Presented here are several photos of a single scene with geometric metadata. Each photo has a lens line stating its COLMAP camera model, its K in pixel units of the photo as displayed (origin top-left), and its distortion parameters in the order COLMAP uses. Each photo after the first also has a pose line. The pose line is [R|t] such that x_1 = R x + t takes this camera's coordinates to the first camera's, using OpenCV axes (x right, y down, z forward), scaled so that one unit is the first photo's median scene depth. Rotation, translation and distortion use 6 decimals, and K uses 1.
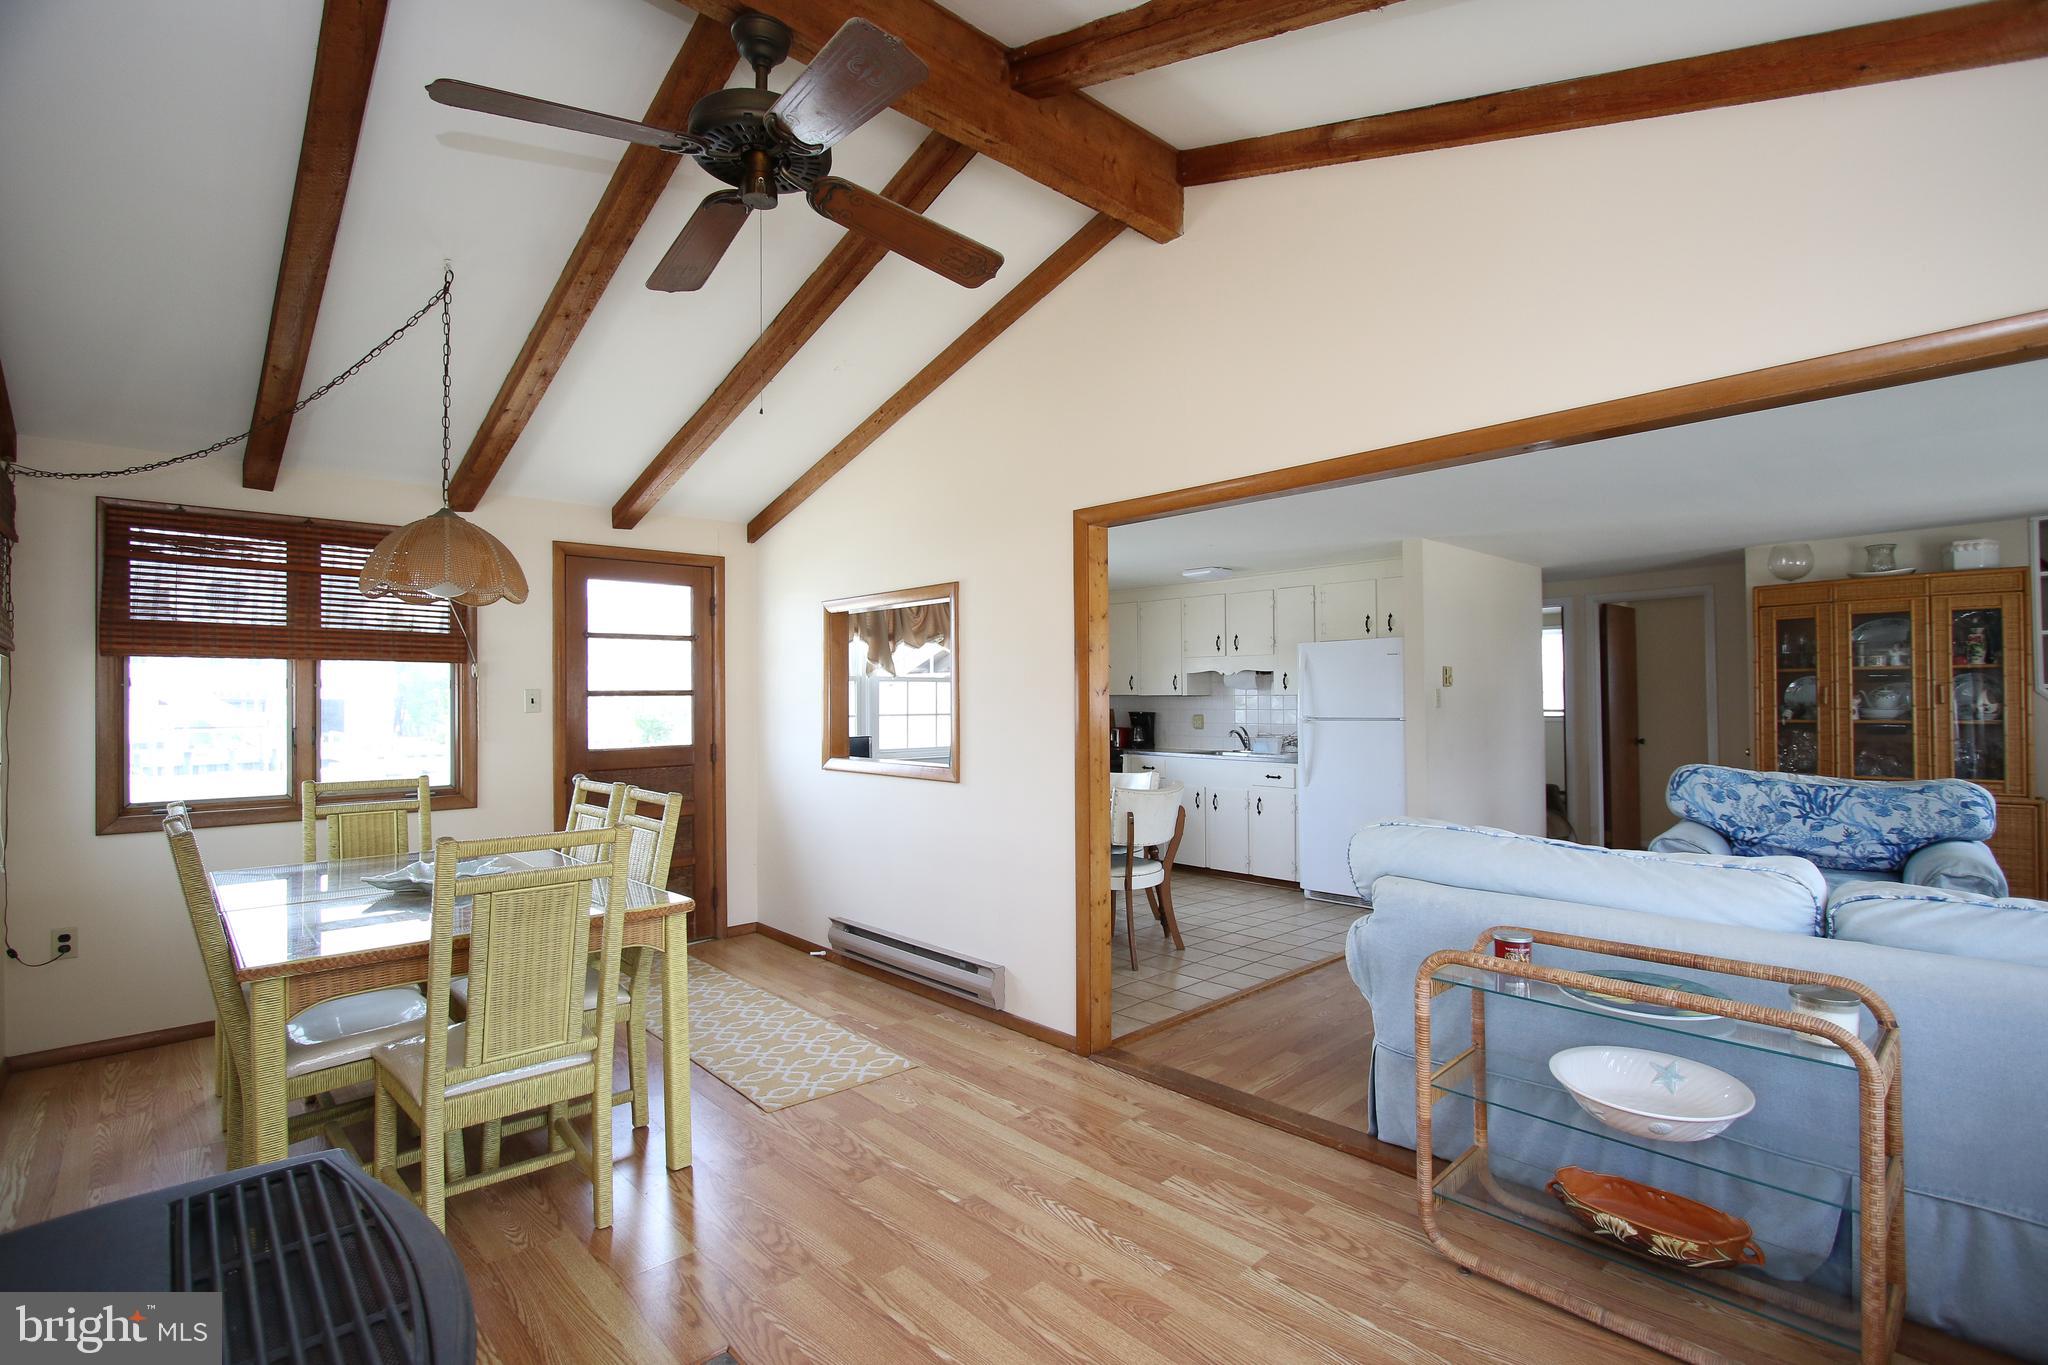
lens RADIAL K [[938.9, 0, 1016.4], [0, 938.9, 689.5], [0, 0, 1]] dist [-0.014612, 0.001003]
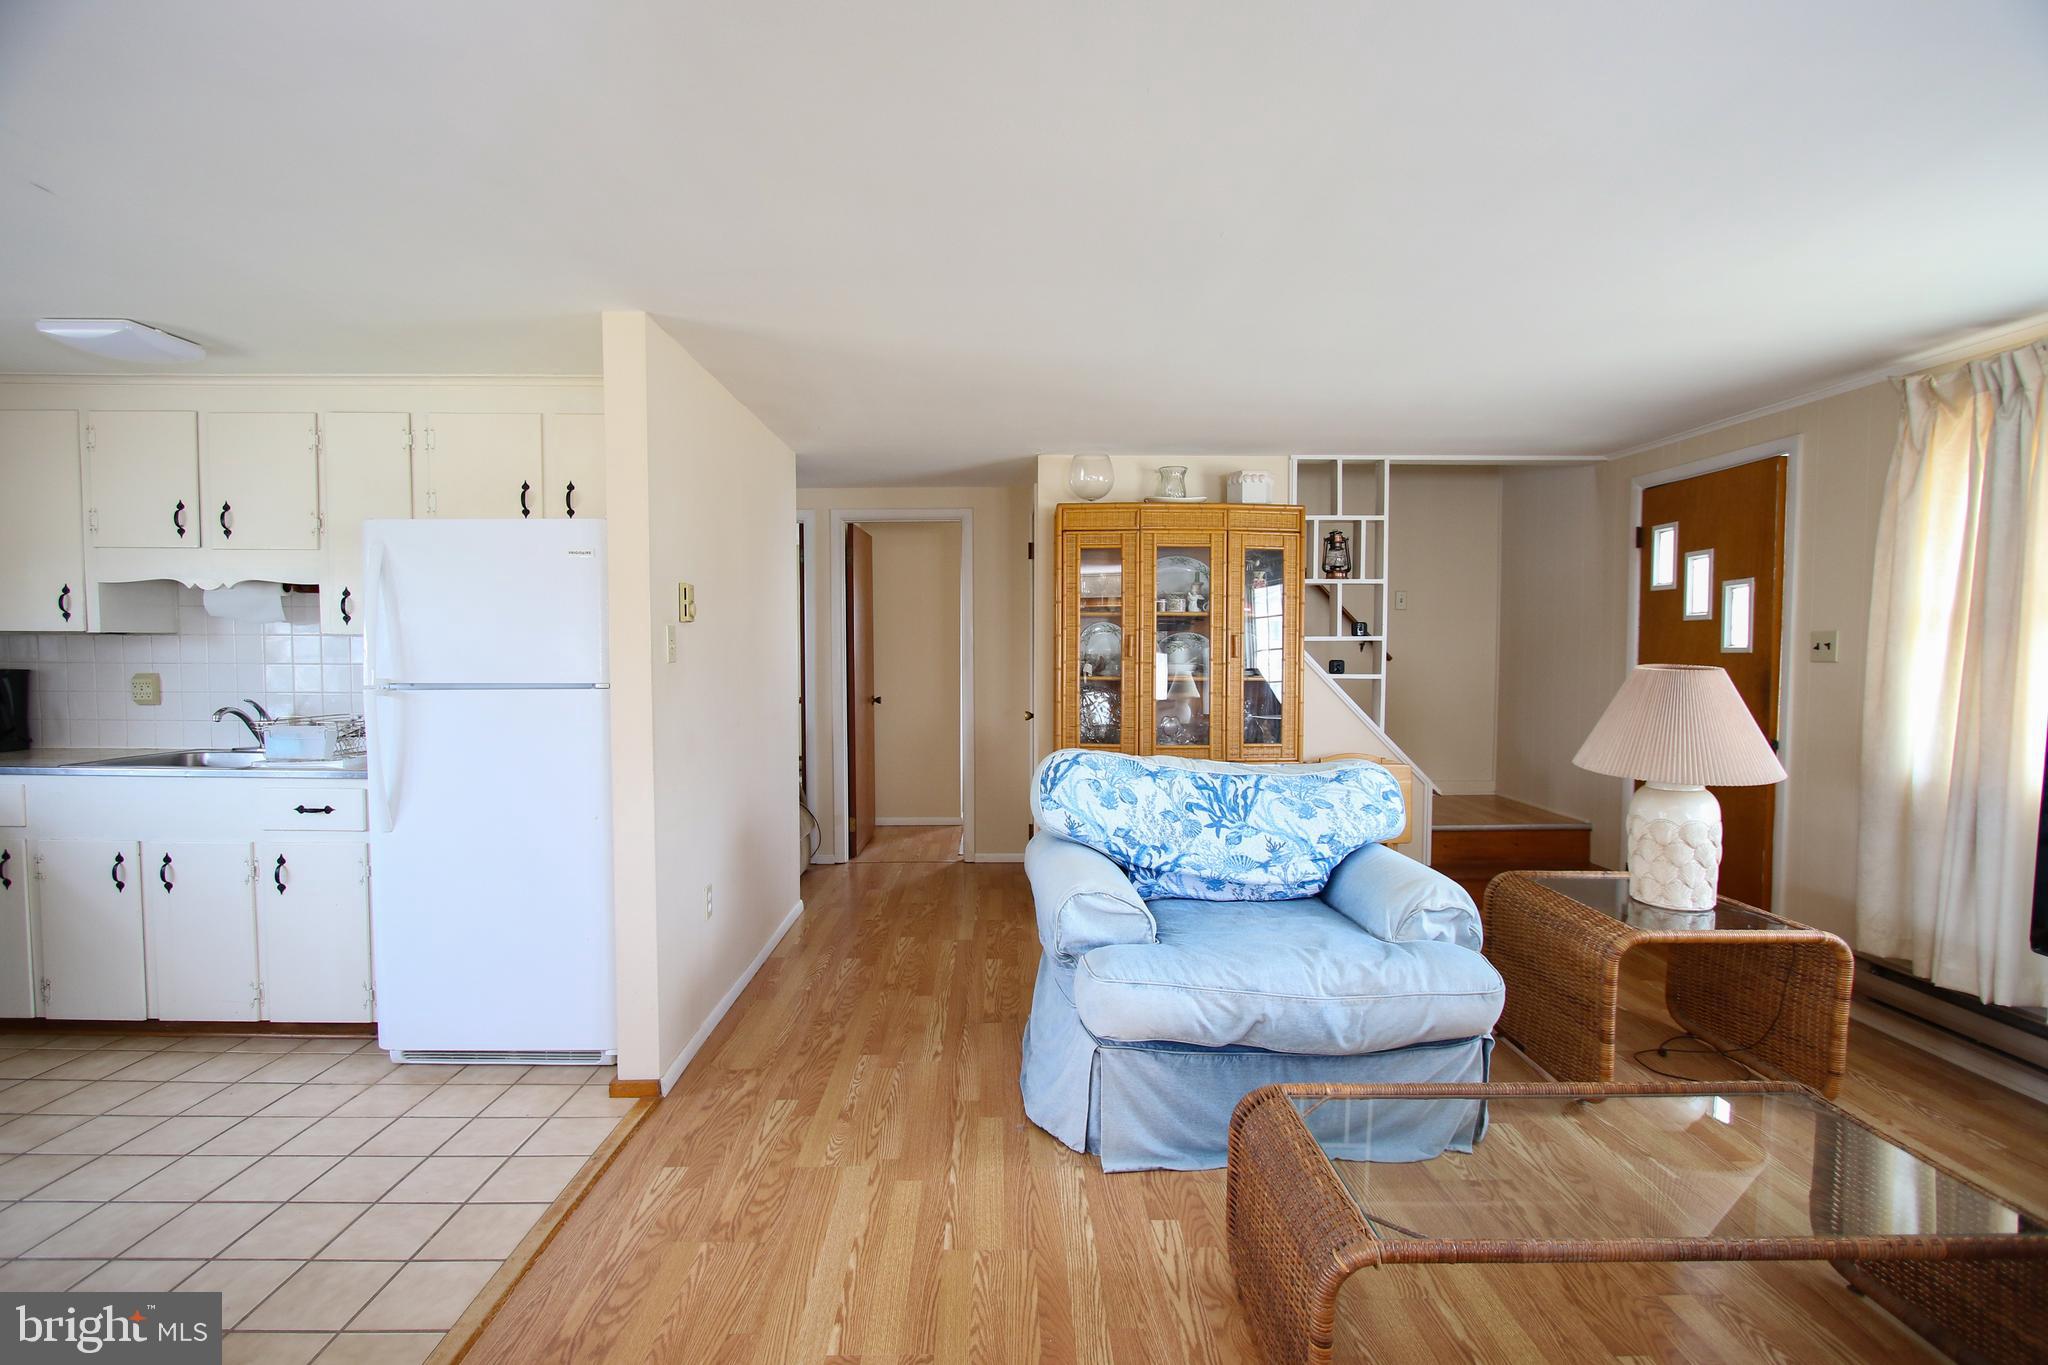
lens RADIAL K [[935.6, 0, 1013.2], [0, 935.6, 691.6], [0, 0, 1]] dist [-0.014919, 0.000486]
pose [[0.664882, -0.026156, 0.746490, 0.198839], [-0.017310, 0.998579, 0.050406, 0.006649], [-0.746748, -0.046436, 0.663484, 0.536612]]
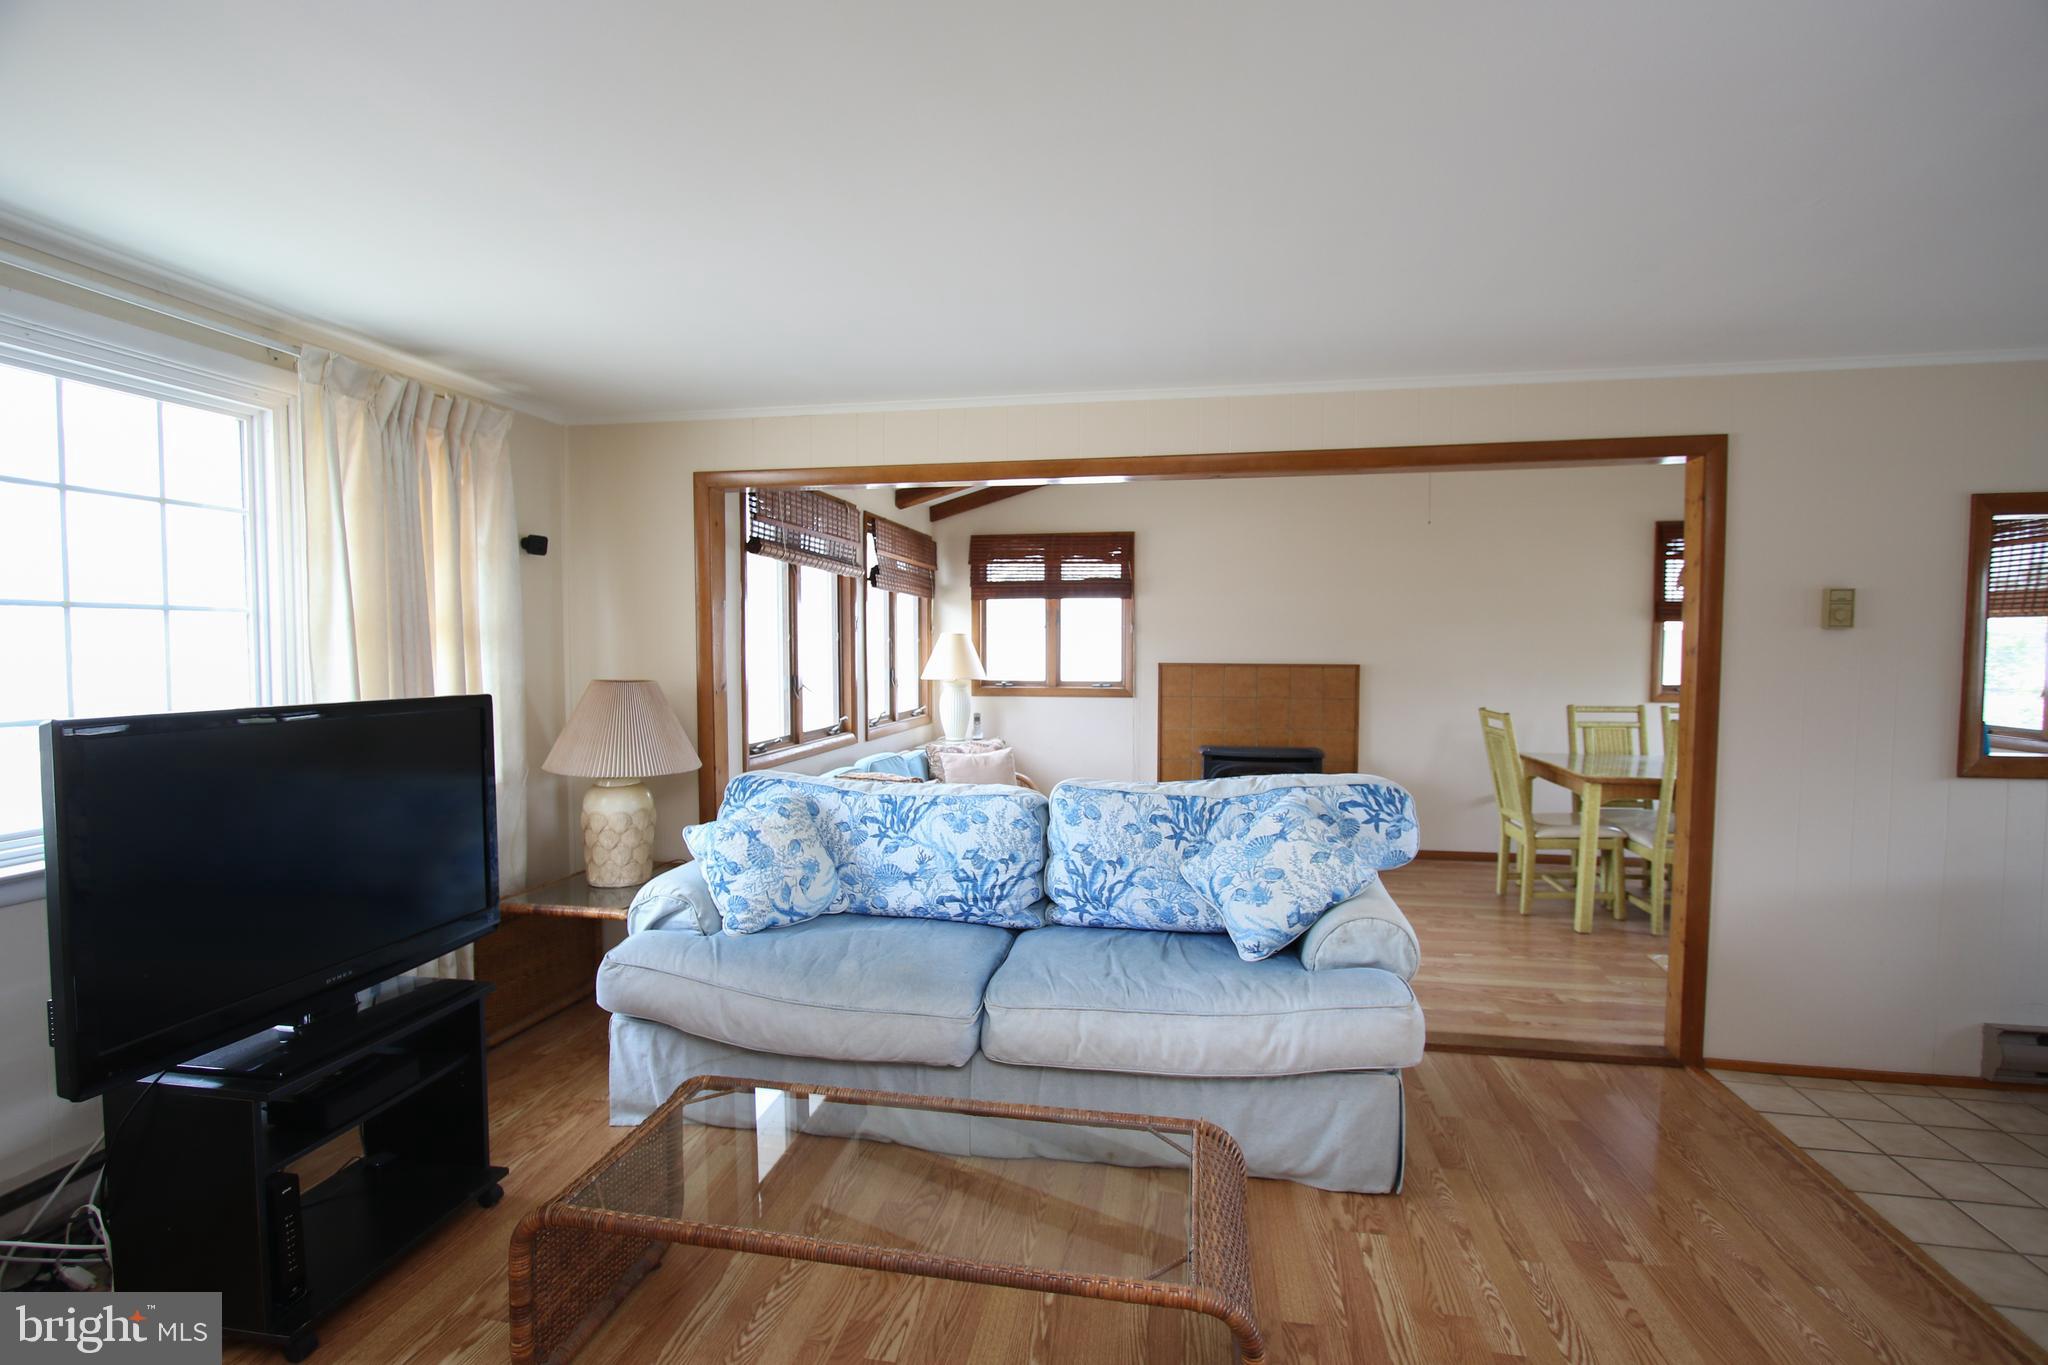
lens RADIAL K [[960.0, 0, 1012.8], [0, 960.0, 688.5], [0, 0, 1]] dist [-0.016272, 0.001478]
pose [[-0.802915, 0.035917, -0.595011, 0.725835], [0.013355, 0.999016, 0.042282, -0.005457], [0.595944, 0.026003, -0.802605, 0.870977]]
